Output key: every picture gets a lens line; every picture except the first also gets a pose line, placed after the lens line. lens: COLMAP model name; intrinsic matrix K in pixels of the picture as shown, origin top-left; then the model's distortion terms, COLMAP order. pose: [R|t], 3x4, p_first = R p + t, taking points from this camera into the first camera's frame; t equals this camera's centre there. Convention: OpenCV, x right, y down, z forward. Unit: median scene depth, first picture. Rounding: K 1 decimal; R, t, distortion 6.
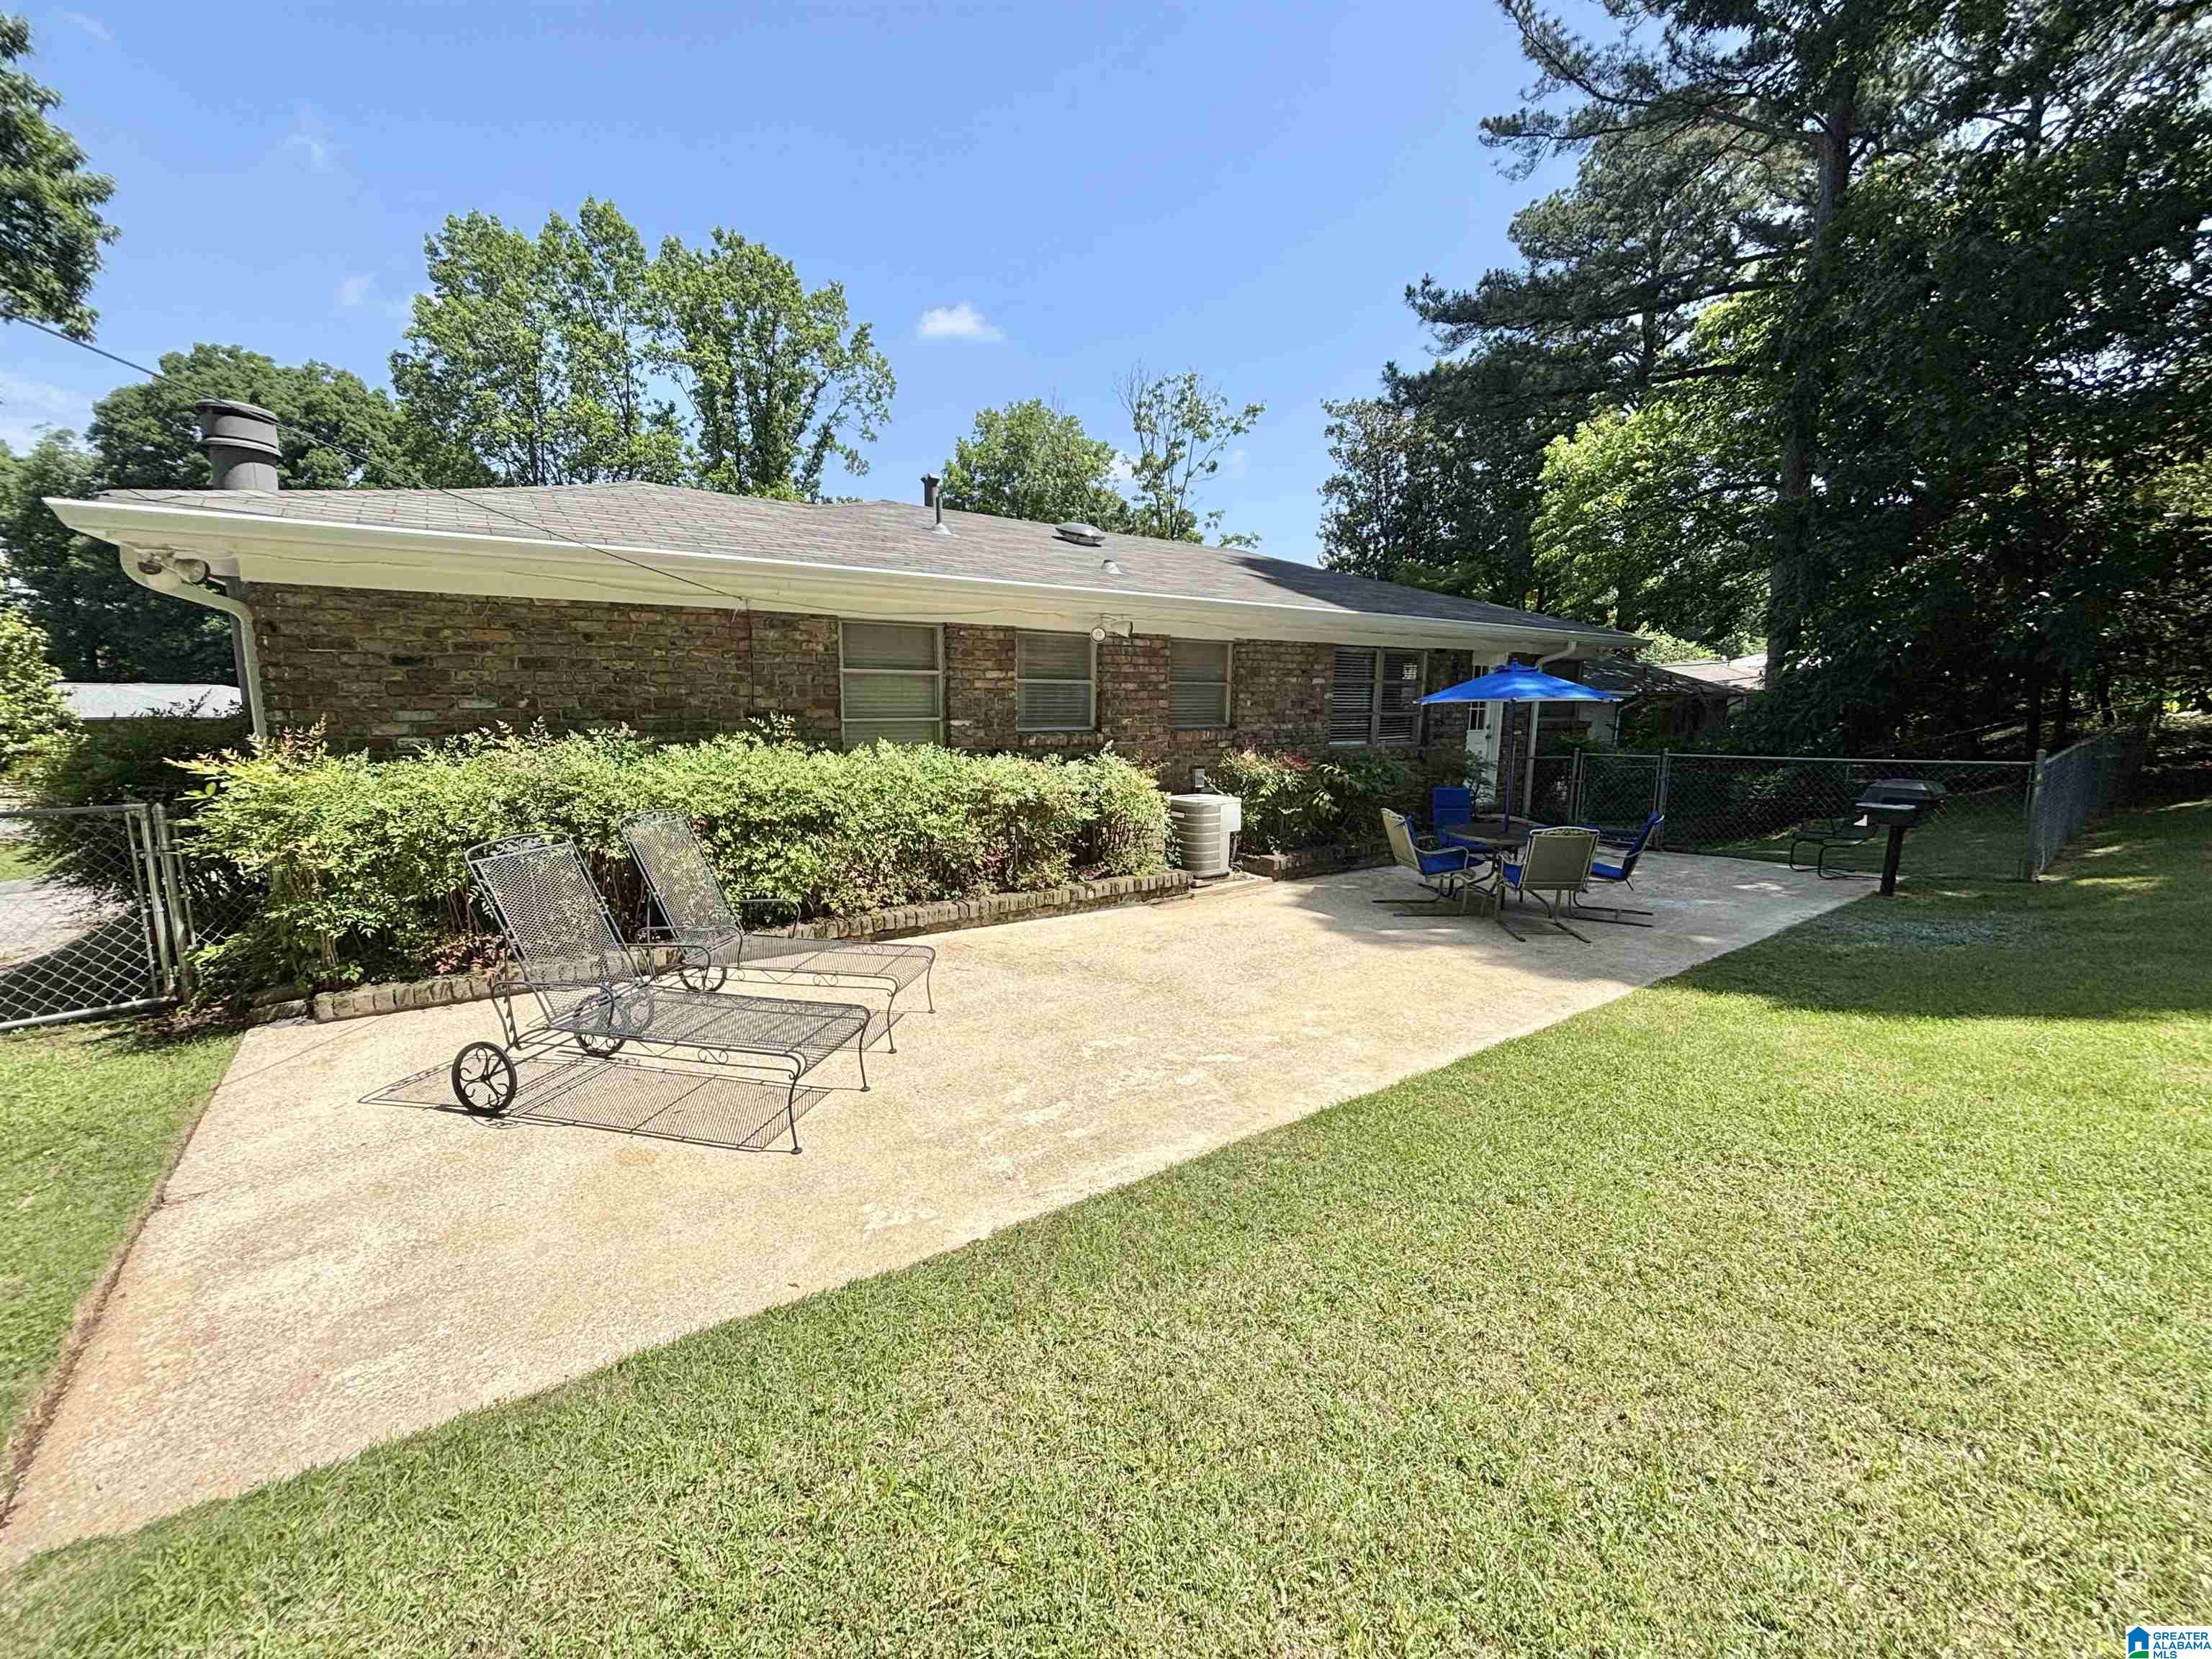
lens RADIAL K [[890.4, 0, 1109.5], [0, 890.4, 828.6], [0, 0, 1]] dist [0.005951, -0.002249]
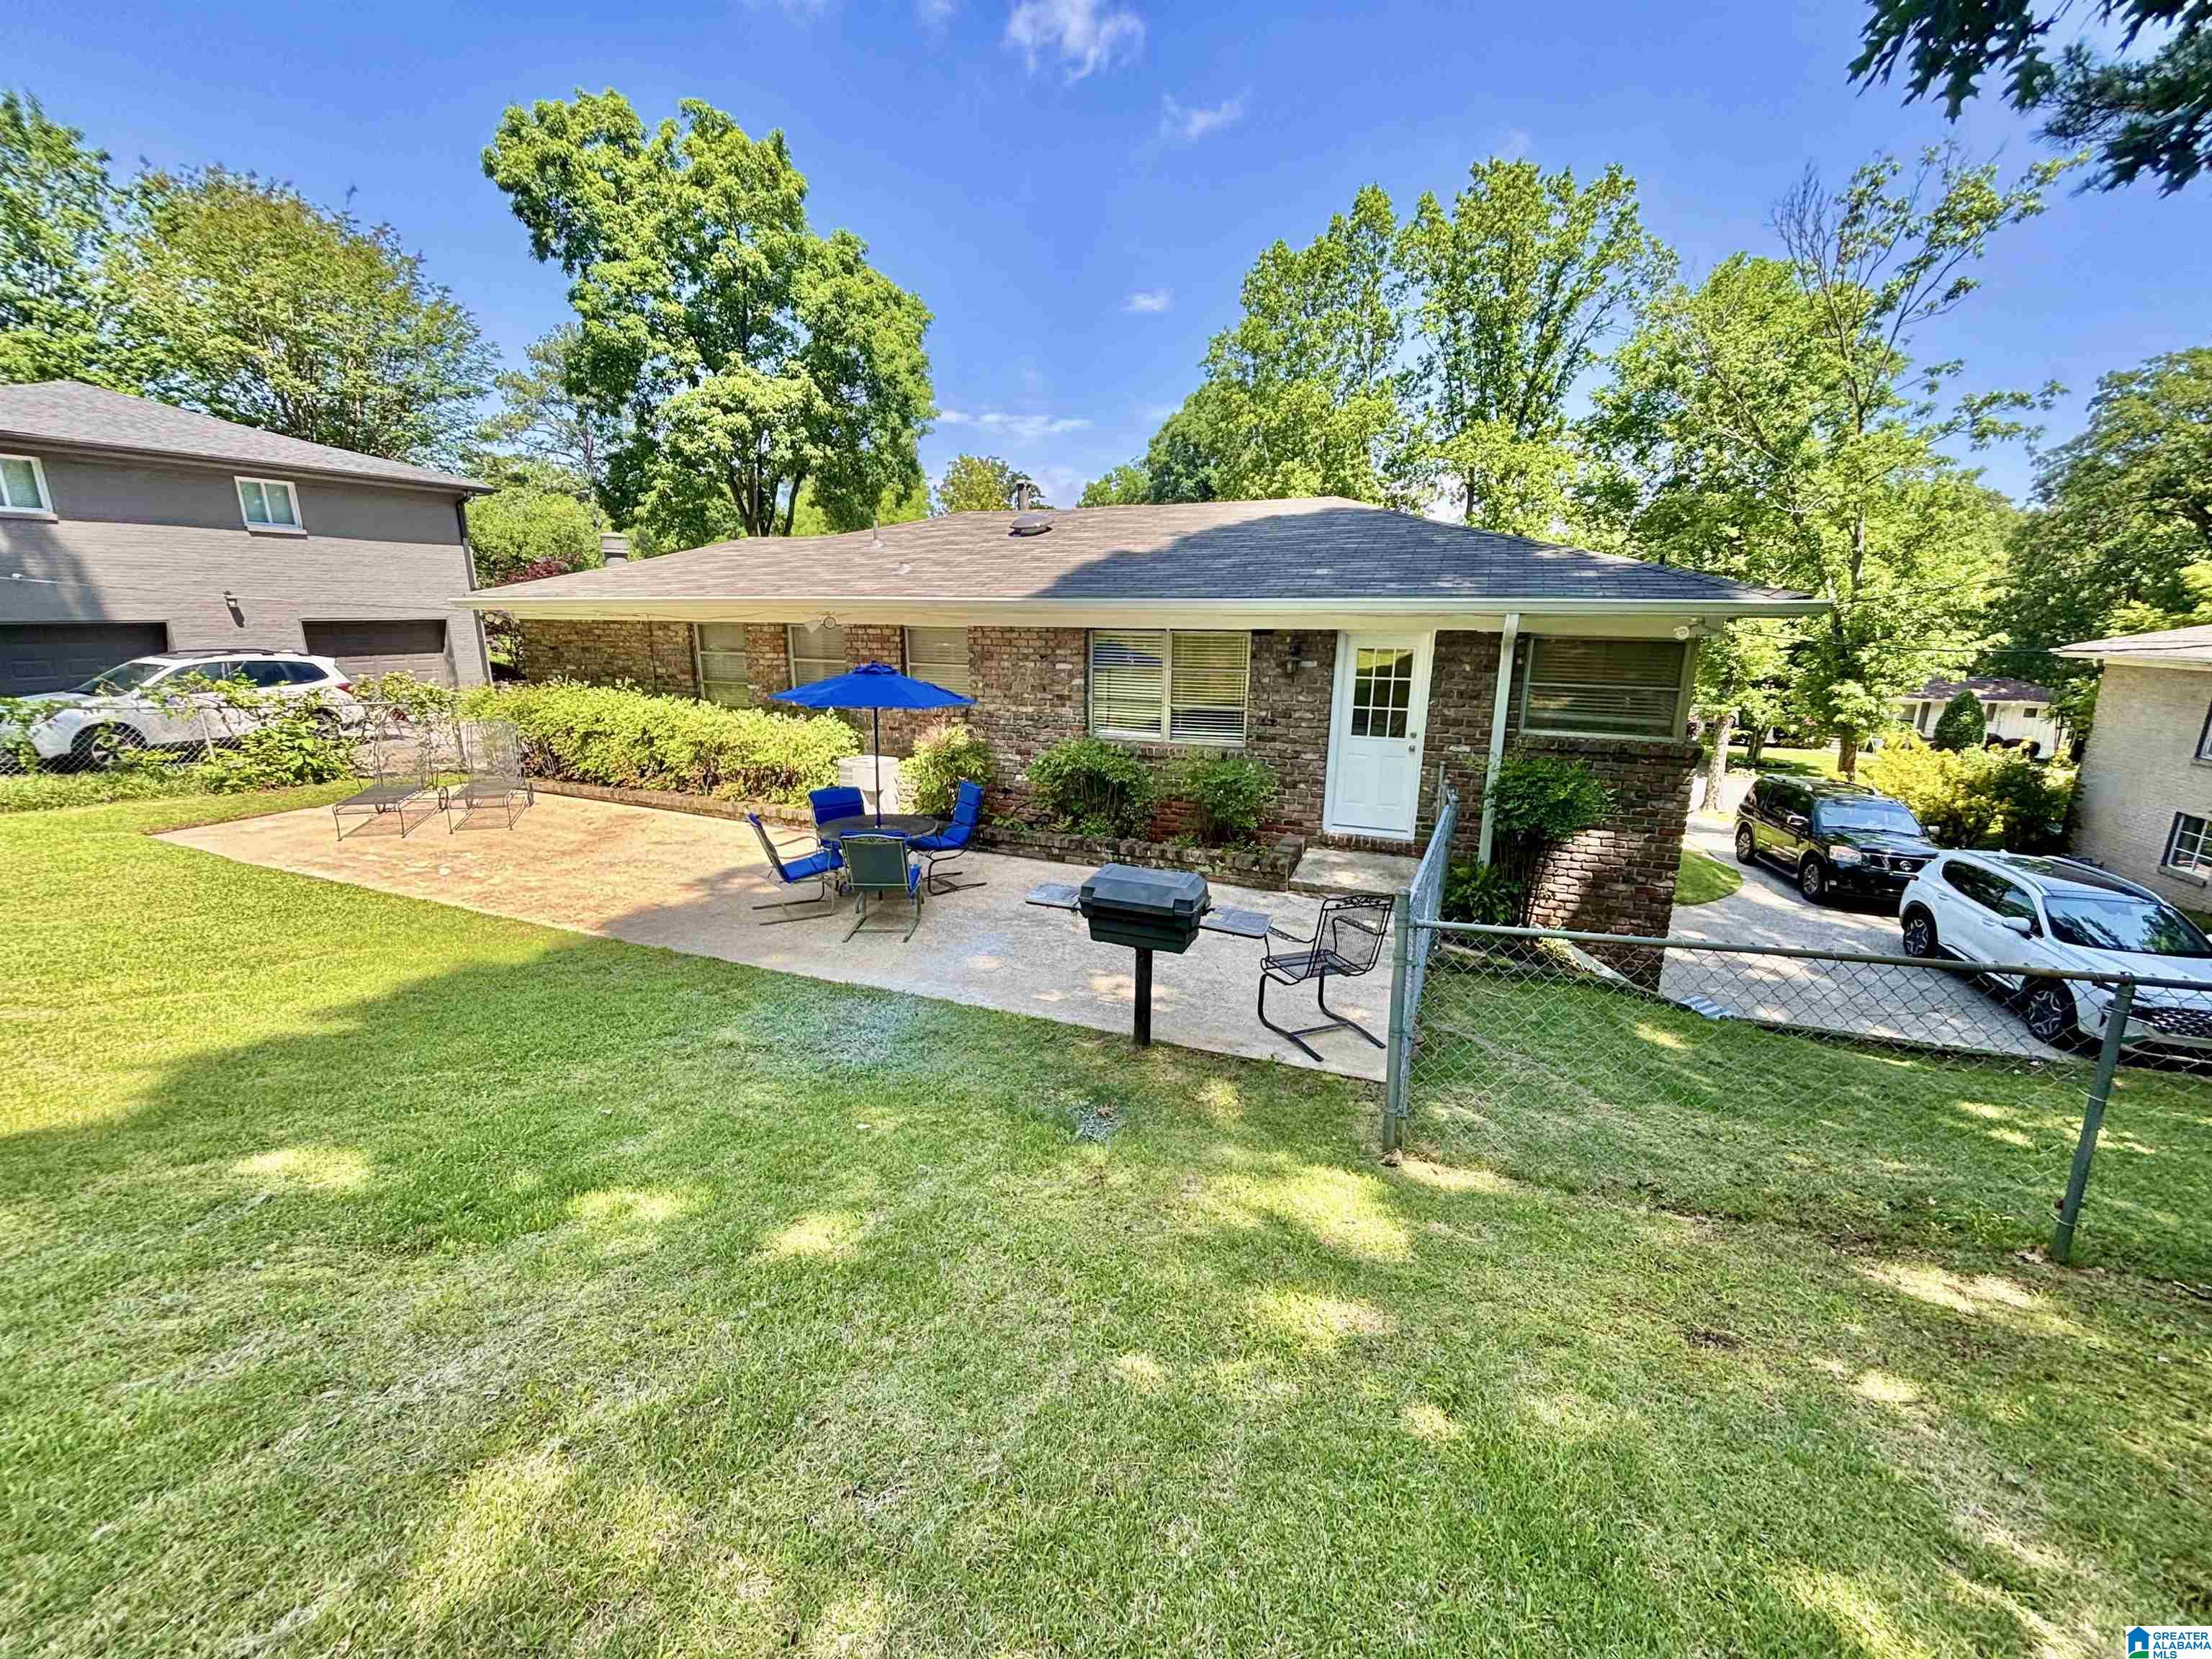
lens RADIAL K [[890.4, 0, 1107.1], [0, 890.4, 824.9], [0, 0, 1]] dist [0.005951, -0.002249]
pose [[0.537262, 0.191447, -0.821400, 0.990817], [-0.133695, 0.980915, 0.141178, -0.124495], [0.832751, 0.033968, 0.552604, 0.448262]]
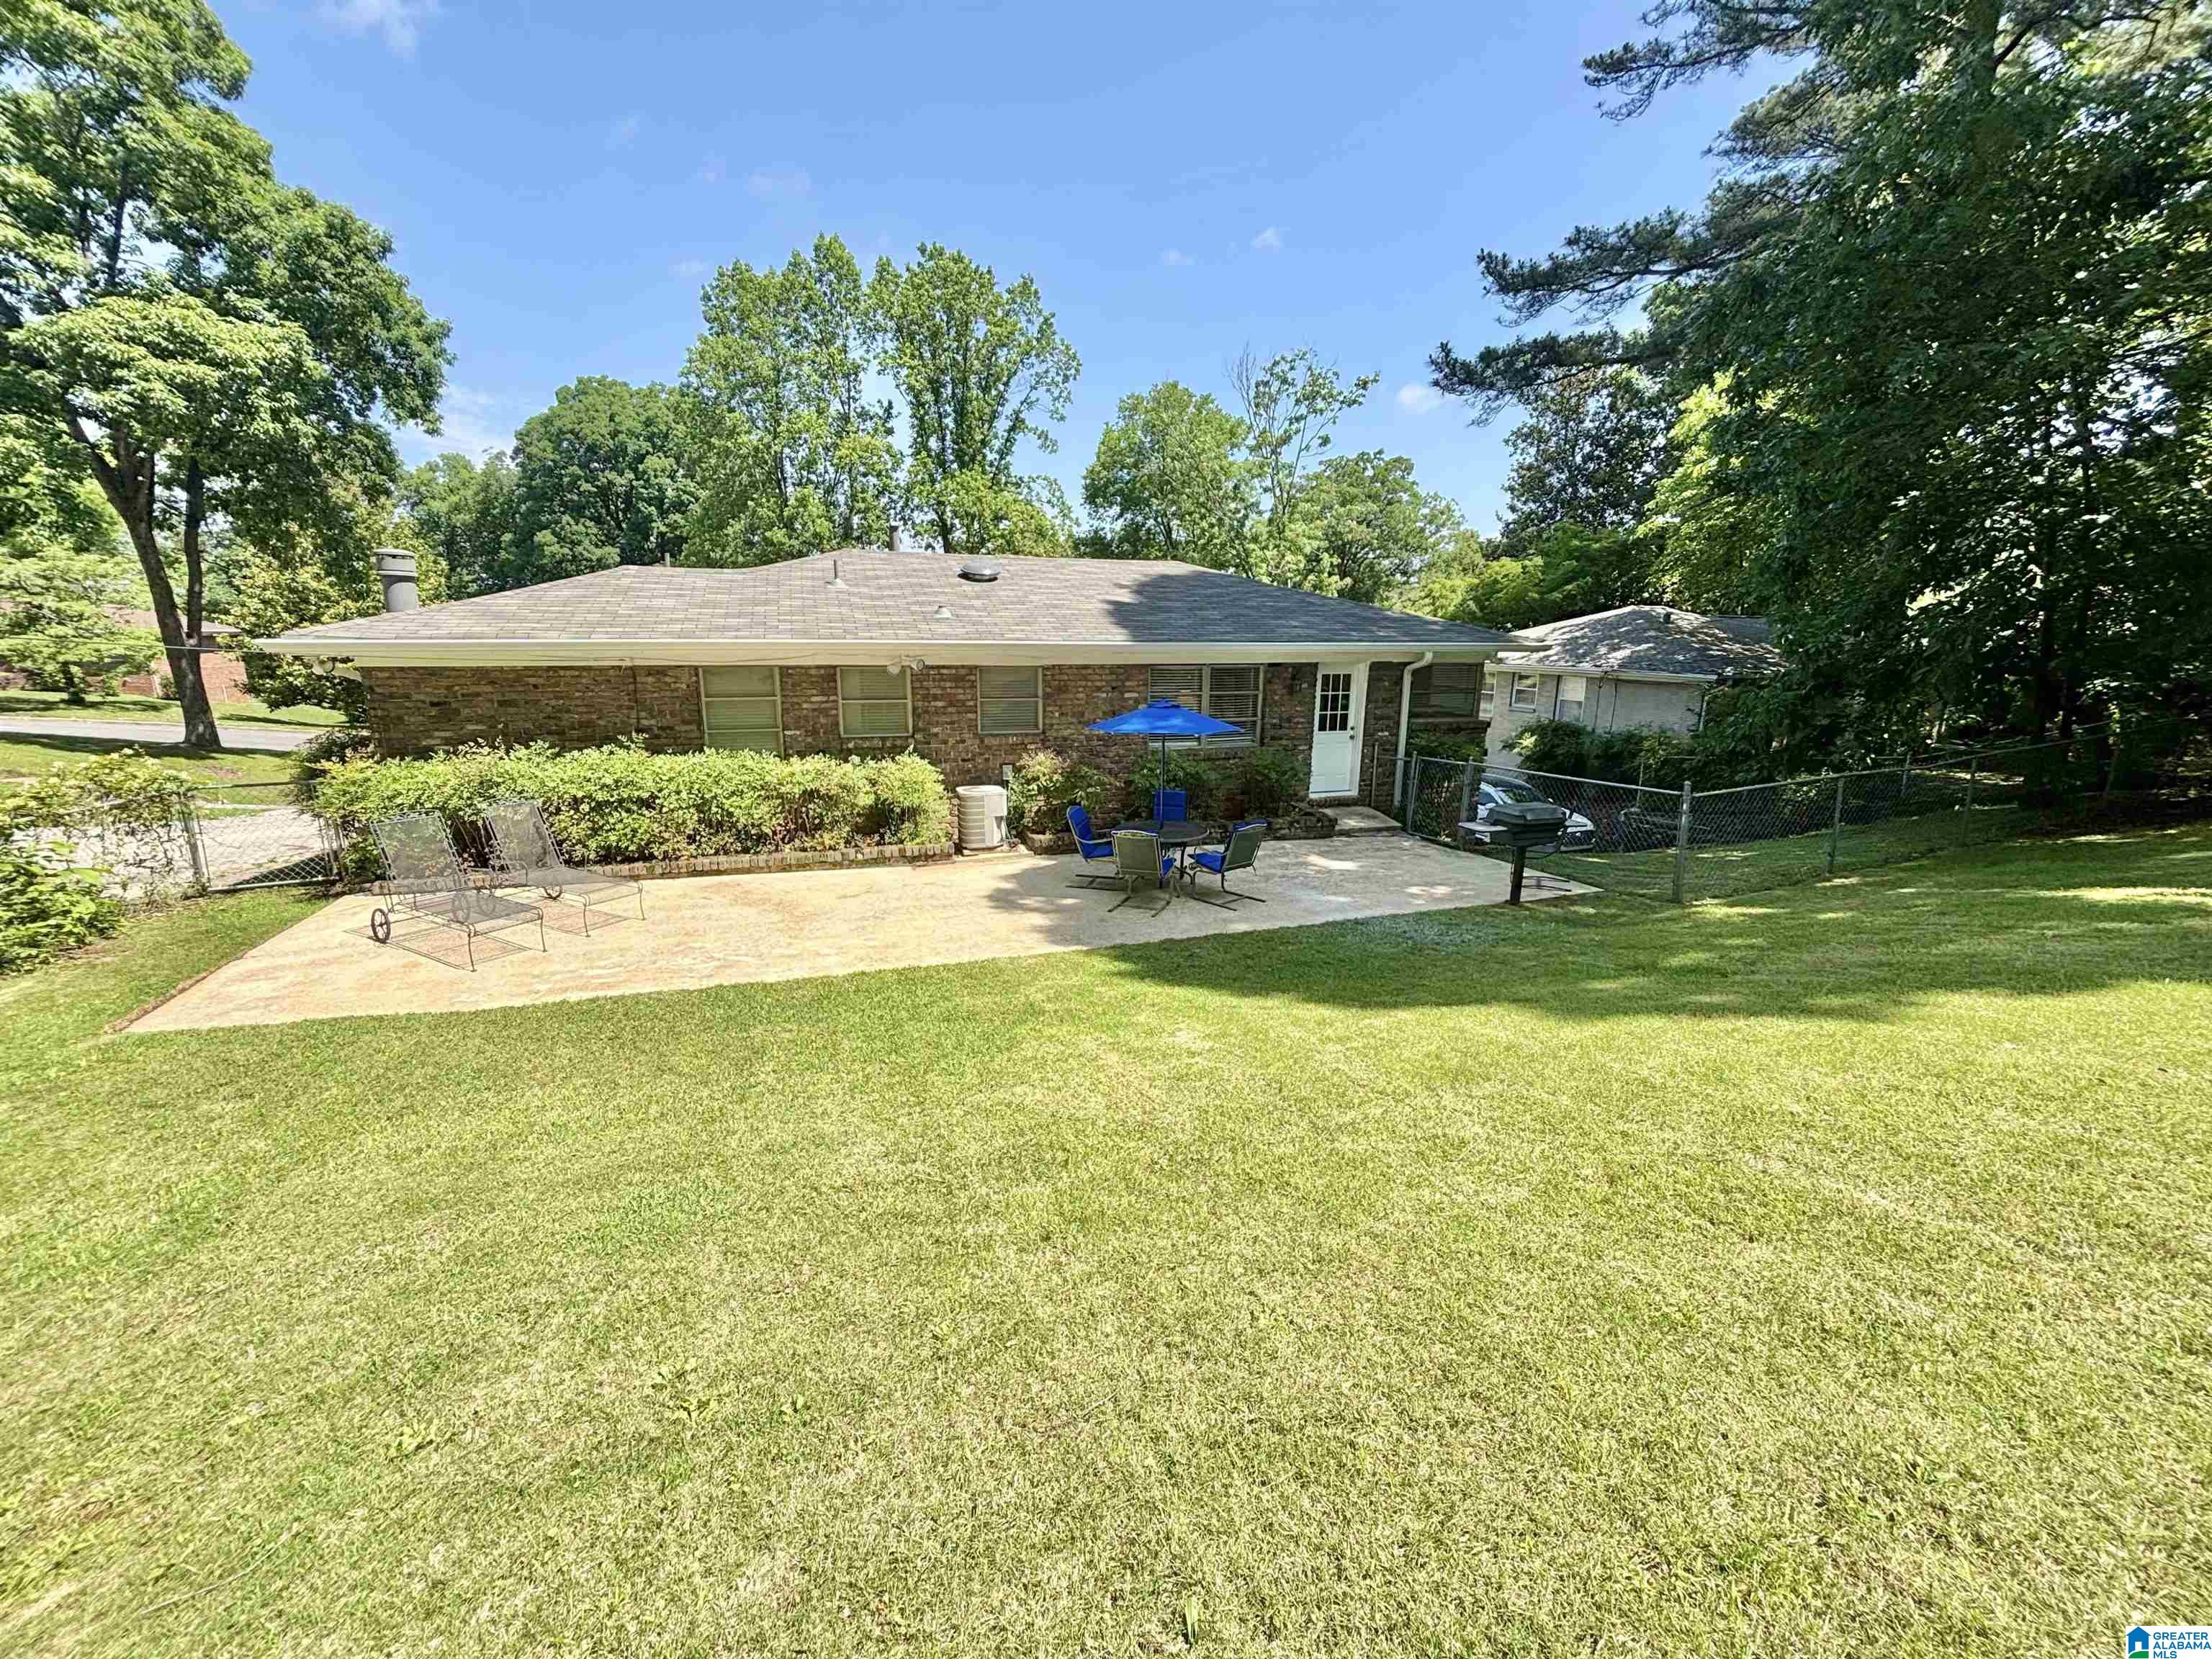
lens RADIAL K [[890.4, 0, 1105.9], [0, 890.4, 832.4], [0, 0, 1]] dist [0.005951, -0.002249]
pose [[0.955831, 0.061371, -0.287437, 0.508202], [-0.043361, 0.996700, 0.068615, -0.053423], [0.290699, -0.053120, 0.955339, -0.172323]]
